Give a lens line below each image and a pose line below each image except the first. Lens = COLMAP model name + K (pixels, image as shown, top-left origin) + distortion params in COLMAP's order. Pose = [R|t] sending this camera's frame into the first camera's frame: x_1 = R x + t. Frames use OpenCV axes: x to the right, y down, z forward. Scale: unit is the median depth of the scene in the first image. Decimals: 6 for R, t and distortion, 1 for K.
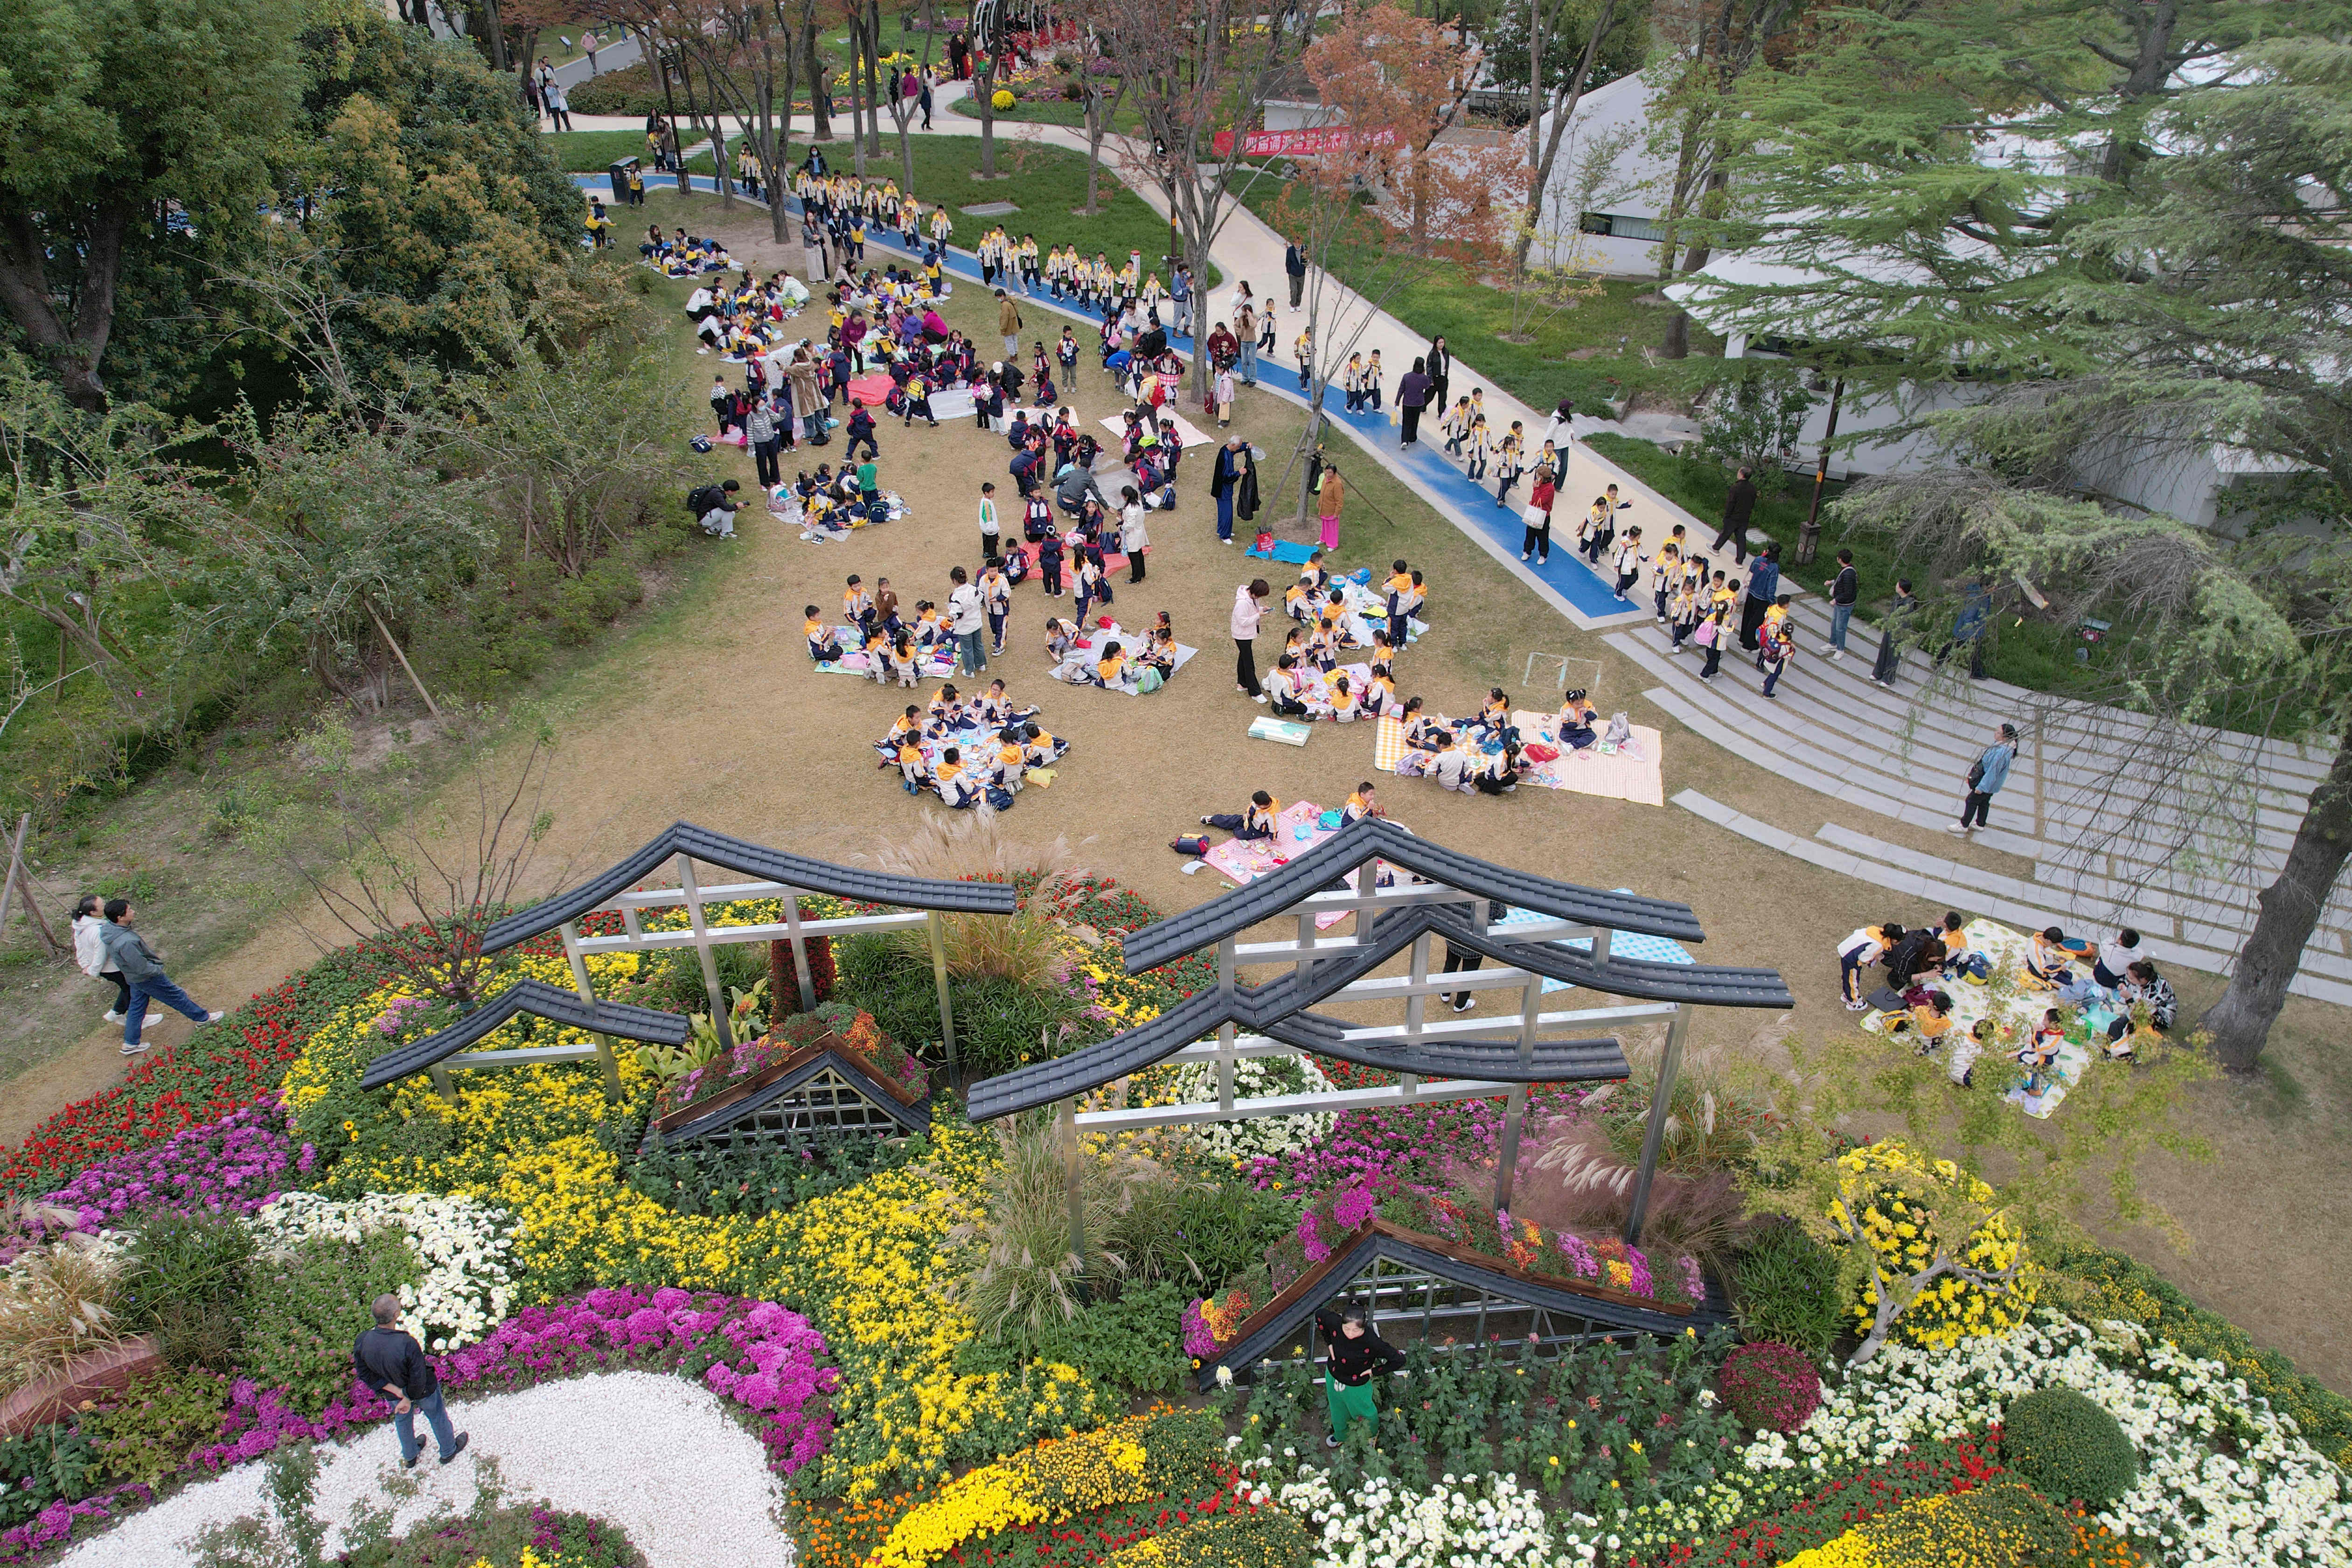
lens RADIAL K [[1640.2, 0, 1181.3], [0, 1640.2, 844.8], [0, 0, 1]] dist [-0.074201, 0.065424]
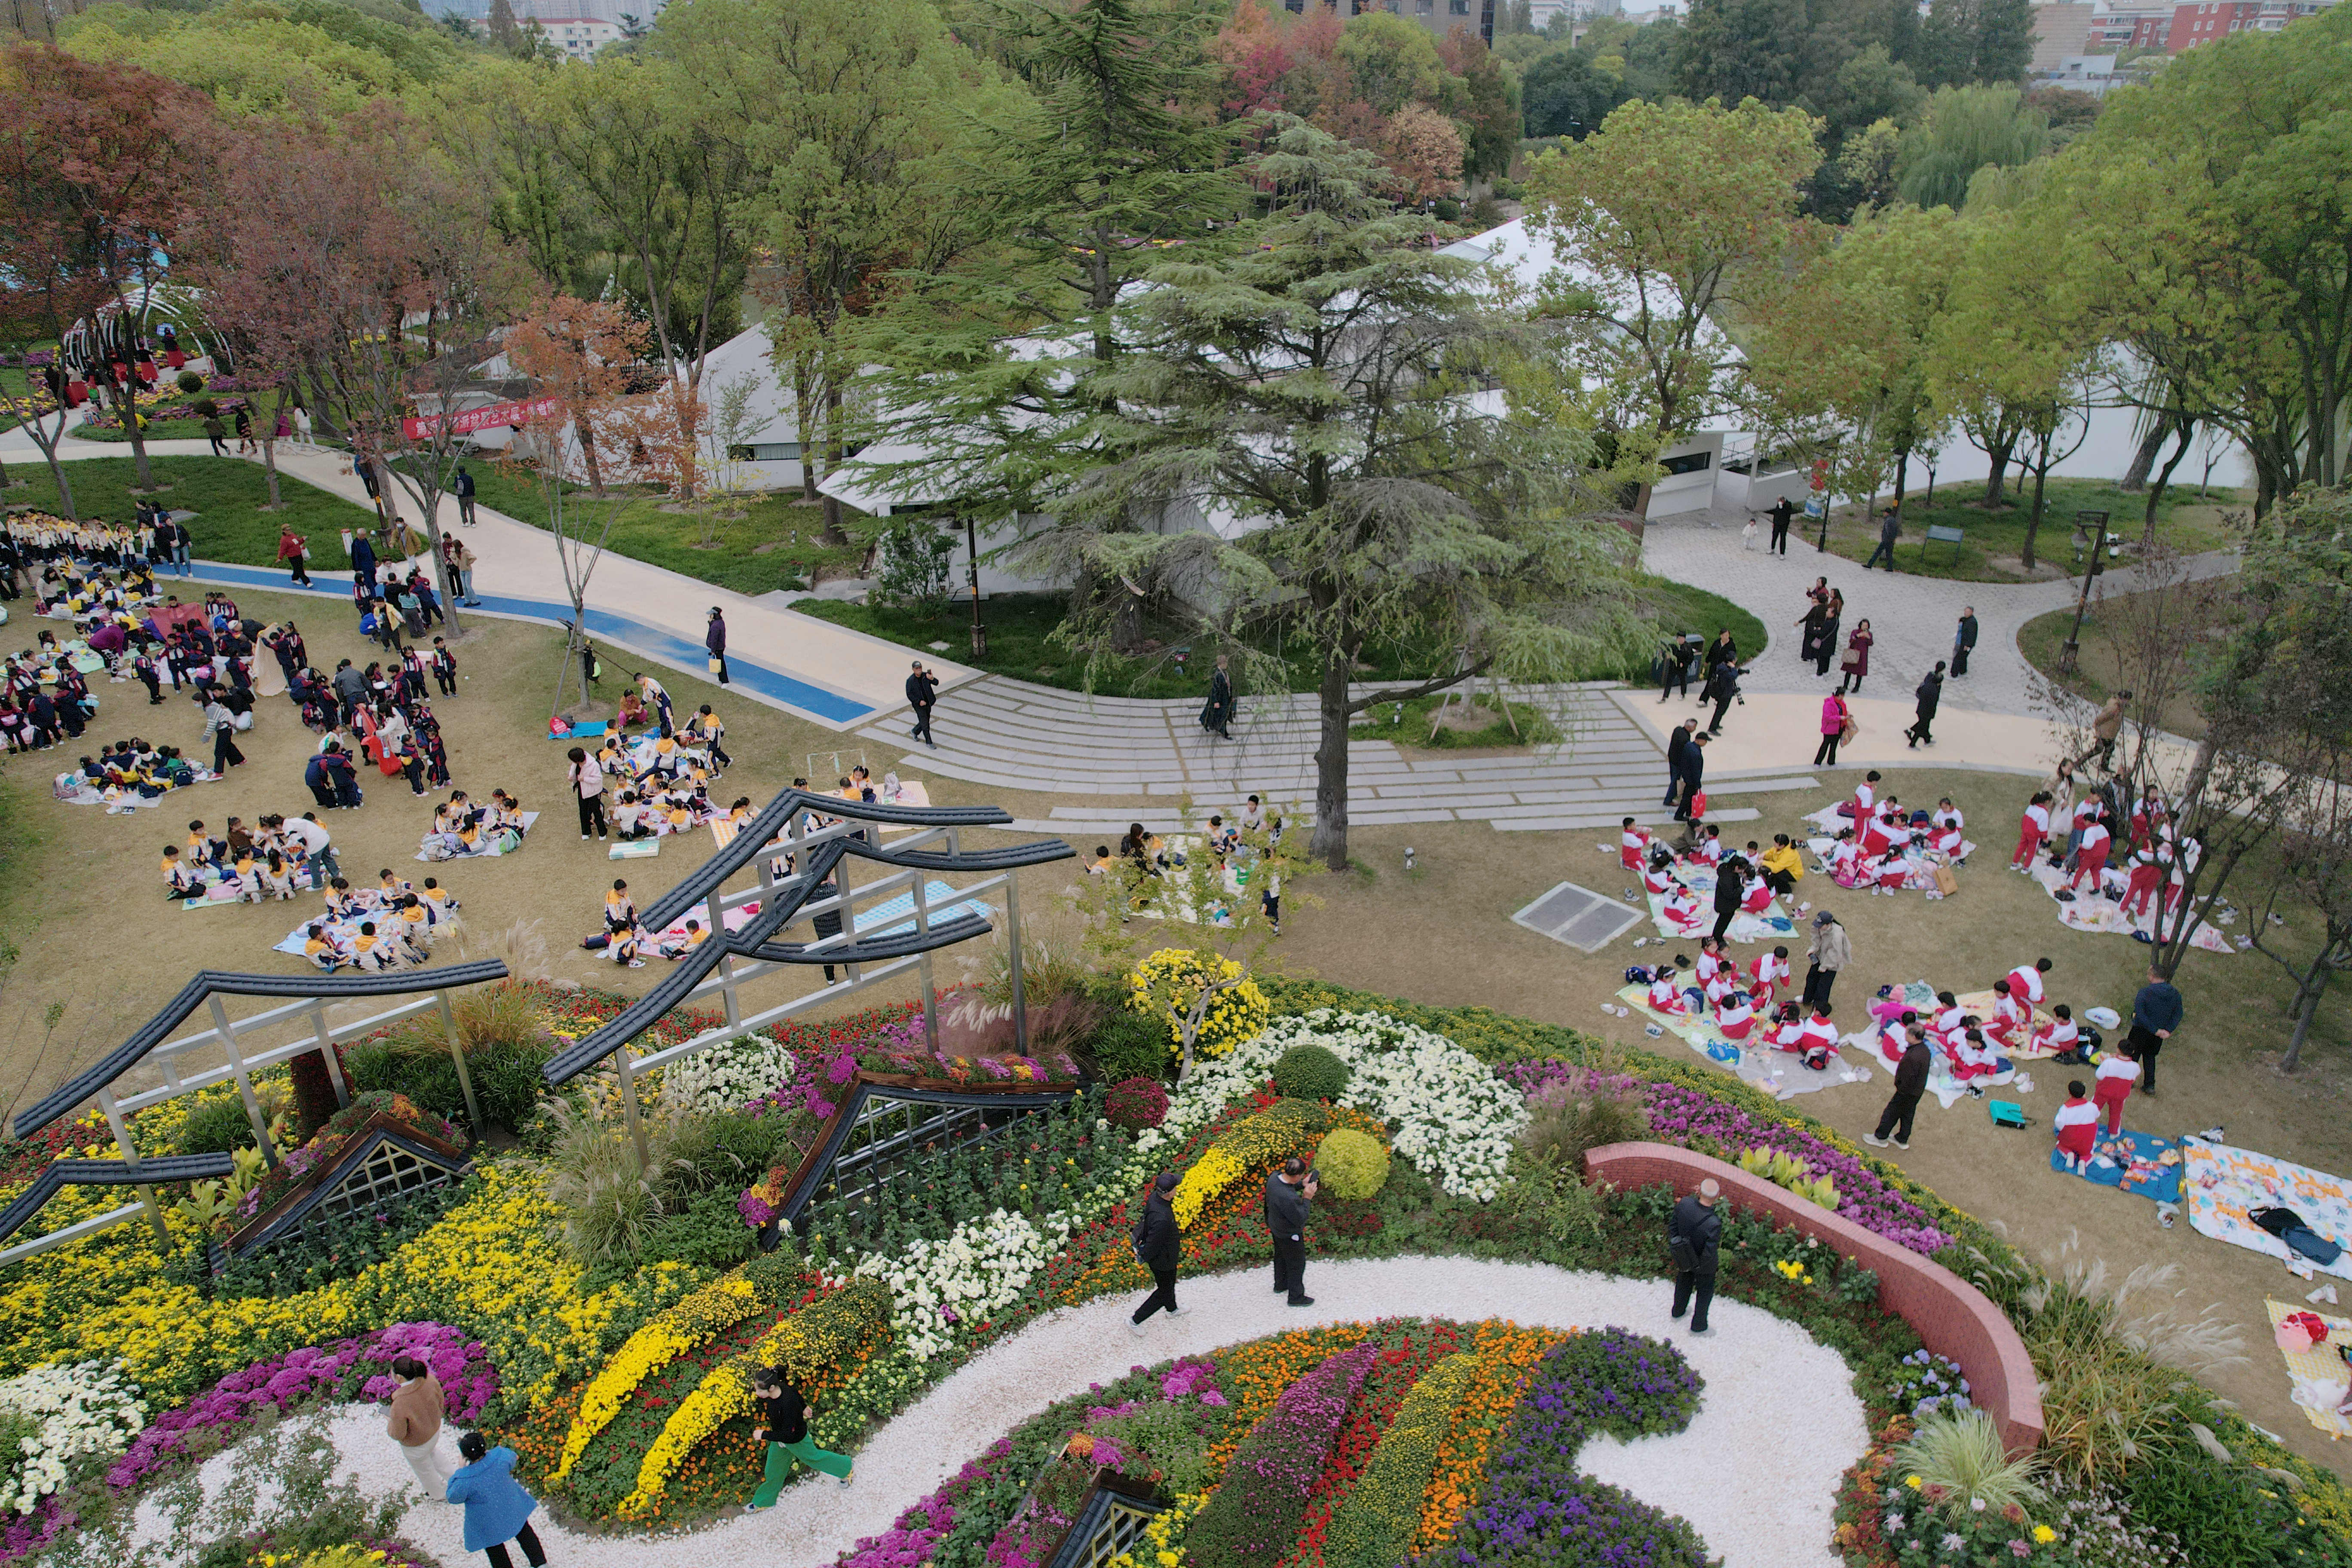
lens RADIAL K [[1558.5, 0, 1175.6], [0, 1558.5, 816.0], [0, 0, 1]] dist [-0.085021, 0.084893]
pose [[0.853353, -0.228459, 0.468609, -0.211868], [0.296288, 0.952120, -0.075367, 0.184947], [-0.428954, 0.203158, 0.880185, -0.331409]]
